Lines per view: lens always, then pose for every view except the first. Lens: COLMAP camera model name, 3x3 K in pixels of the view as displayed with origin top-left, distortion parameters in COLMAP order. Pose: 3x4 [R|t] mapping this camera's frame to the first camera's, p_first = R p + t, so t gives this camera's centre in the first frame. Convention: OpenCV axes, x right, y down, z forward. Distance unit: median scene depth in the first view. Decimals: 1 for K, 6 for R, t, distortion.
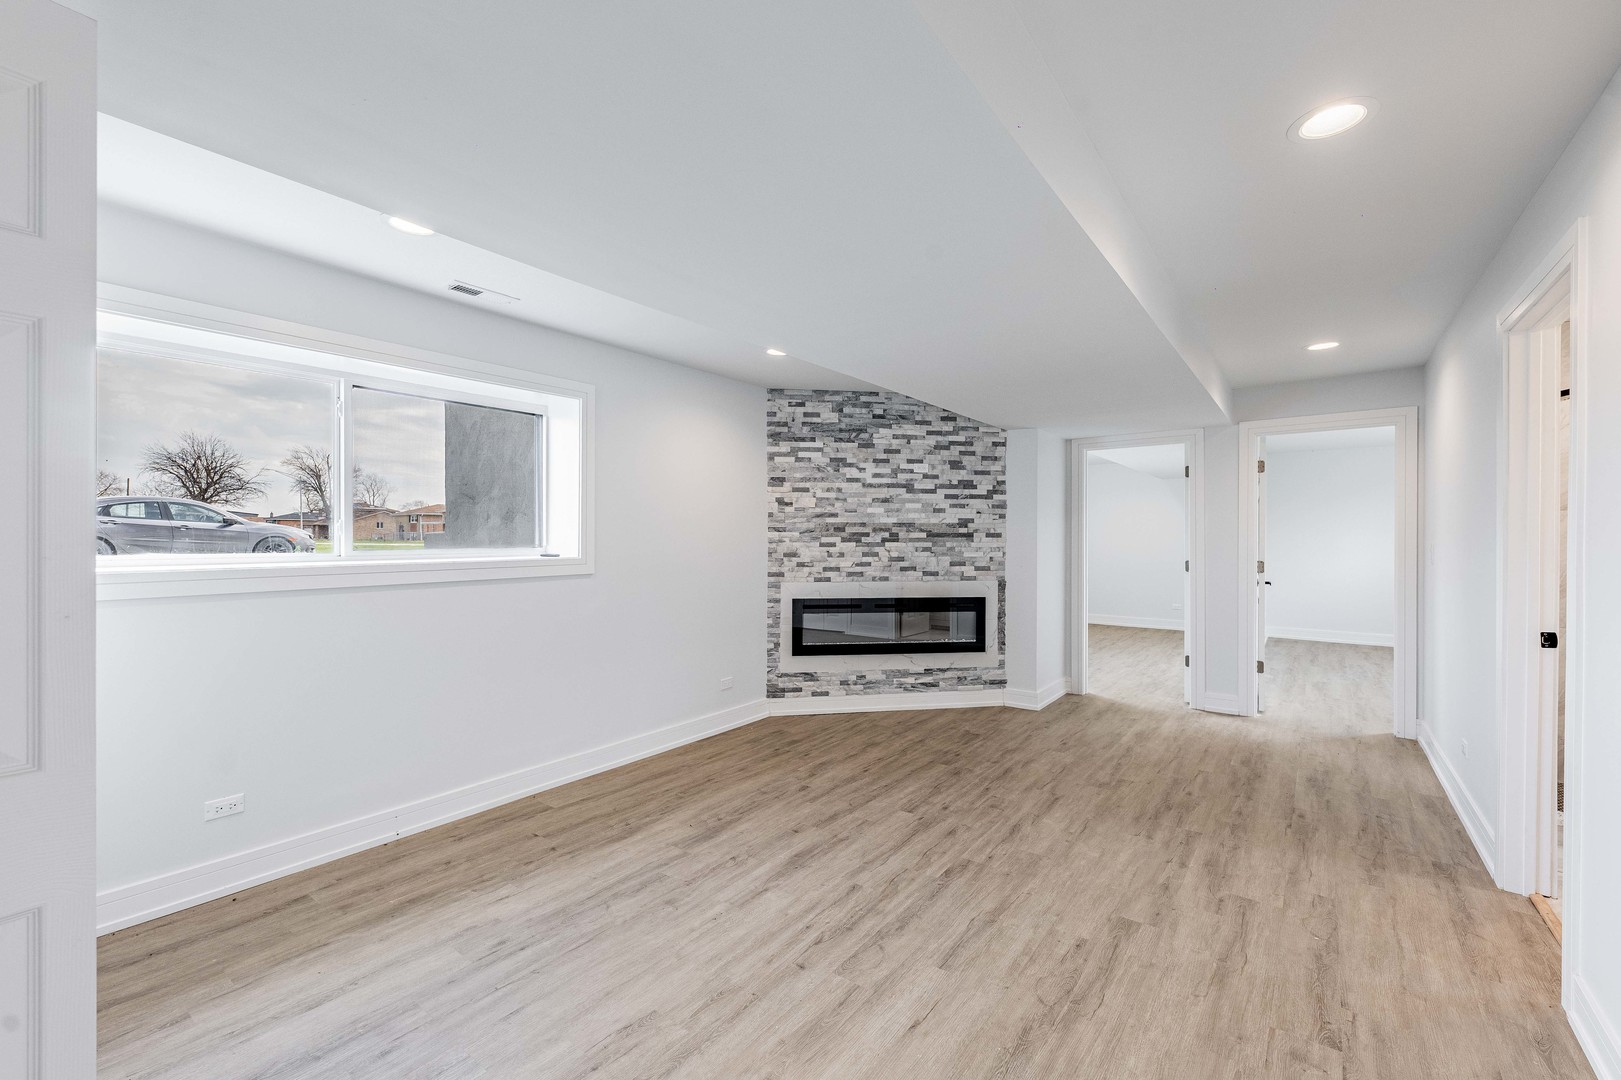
lens RADIAL K [[657.8, 0, 810.5], [0, 657.8, 540.0], [0, 0, 1]] dist [0.003017, -0.000243]
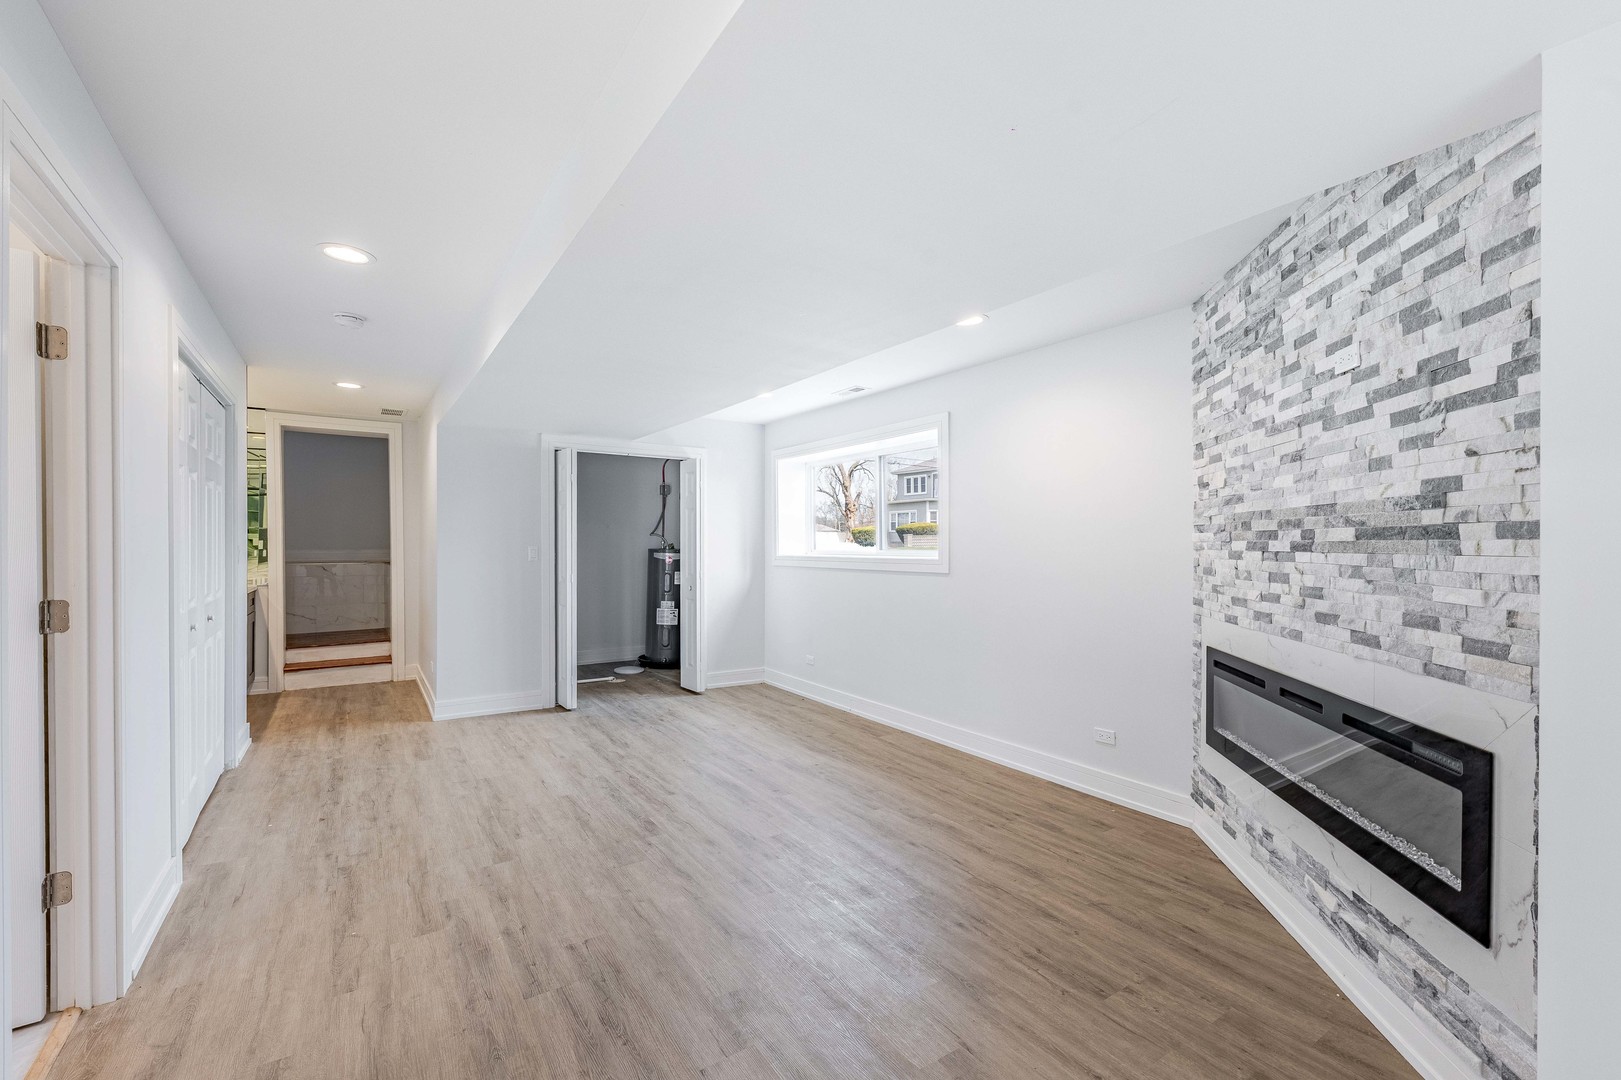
lens RADIAL K [[677.0, 0, 810.5], [0, 677.0, 540.0], [0, 0, 1]] dist [0.013839, -0.000541]
pose [[-0.316311, -0.005725, -0.948638, 0.642077], [-0.001795, 0.999984, -0.005437, -0.001341], [0.948654, -0.000017, -0.316316, 0.829571]]
